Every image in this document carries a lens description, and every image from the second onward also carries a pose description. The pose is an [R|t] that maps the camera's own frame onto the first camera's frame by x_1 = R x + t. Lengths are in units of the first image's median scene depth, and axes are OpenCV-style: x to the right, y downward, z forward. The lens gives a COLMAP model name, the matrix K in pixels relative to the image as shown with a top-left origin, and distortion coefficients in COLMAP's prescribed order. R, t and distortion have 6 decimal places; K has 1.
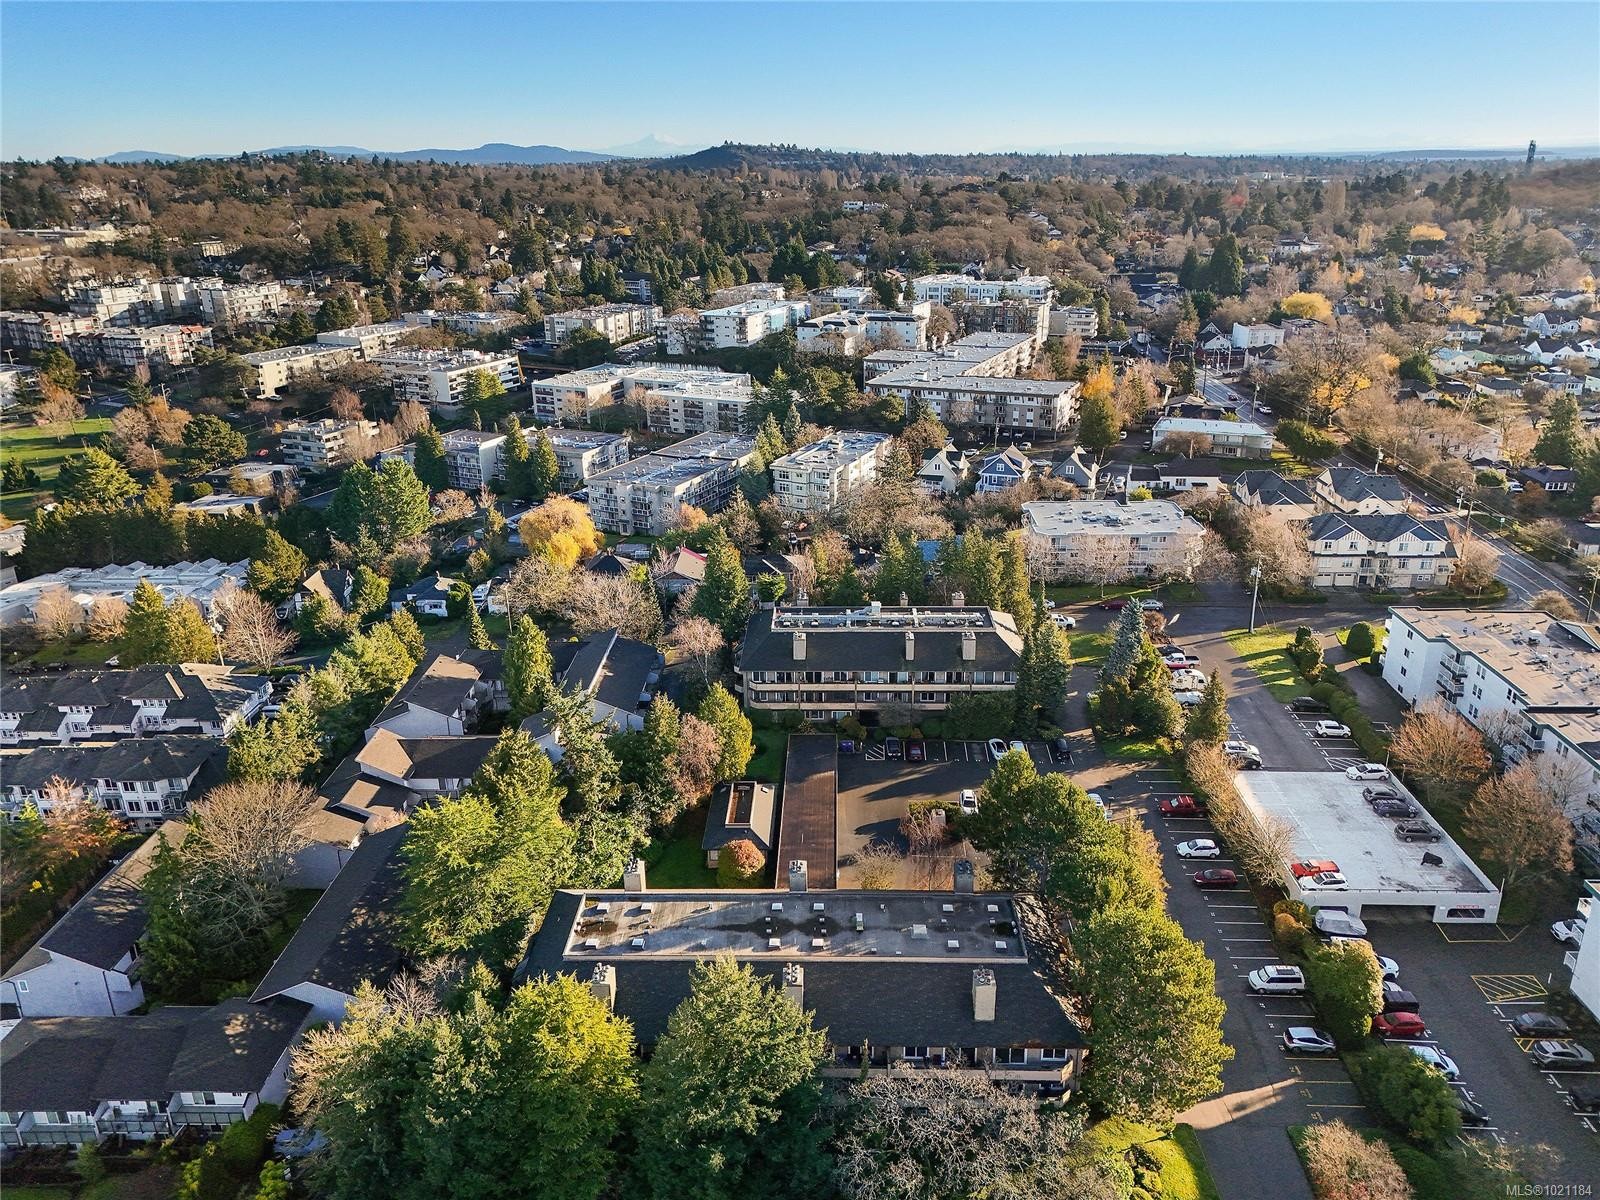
lens RADIAL K [[1128.7, 0, 800.0], [0, 1128.7, 600.0], [0, 0, 1]] dist [0.002750, 0.000994]
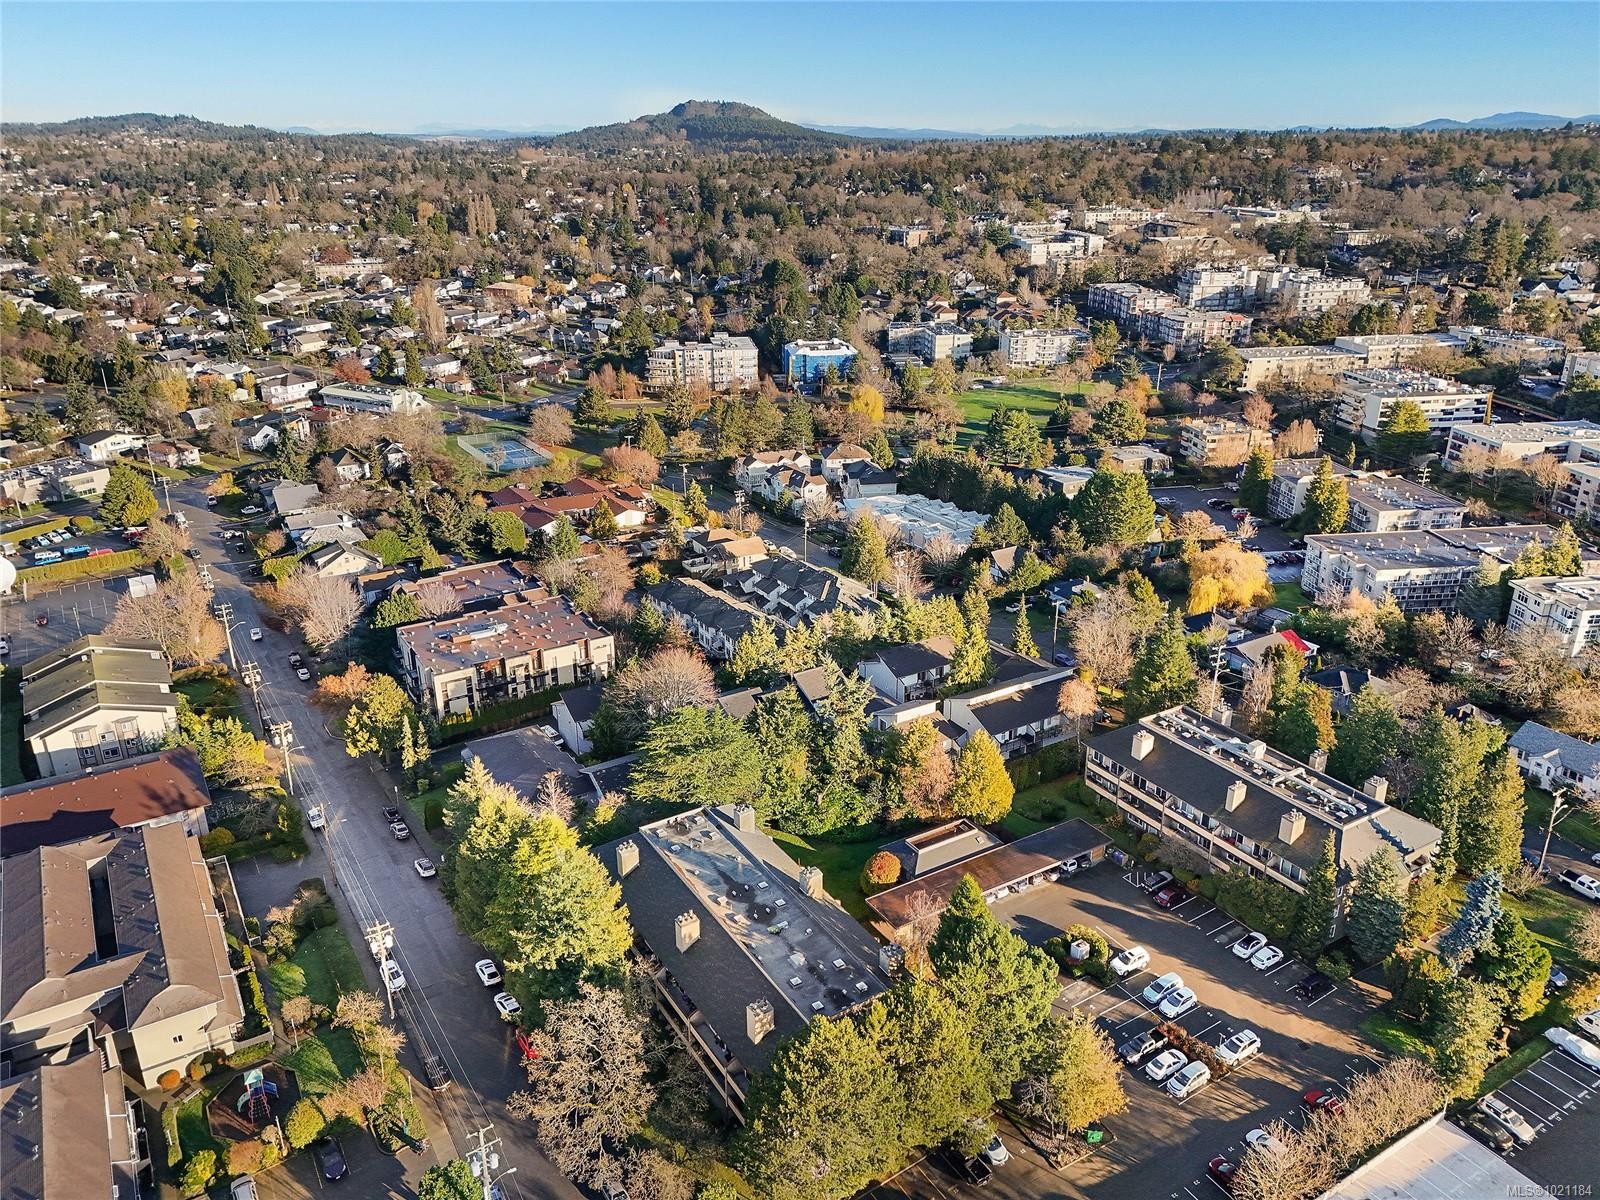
lens RADIAL K [[1128.7, 0, 800.0], [0, 1128.7, 600.0], [0, 0, 1]] dist [0.002750, 0.000994]
pose [[0.537039, 0.314060, -0.782915, 0.275852], [-0.295346, 0.939370, 0.174229, -0.078318], [0.790165, 0.137663, 0.597234, 0.086108]]
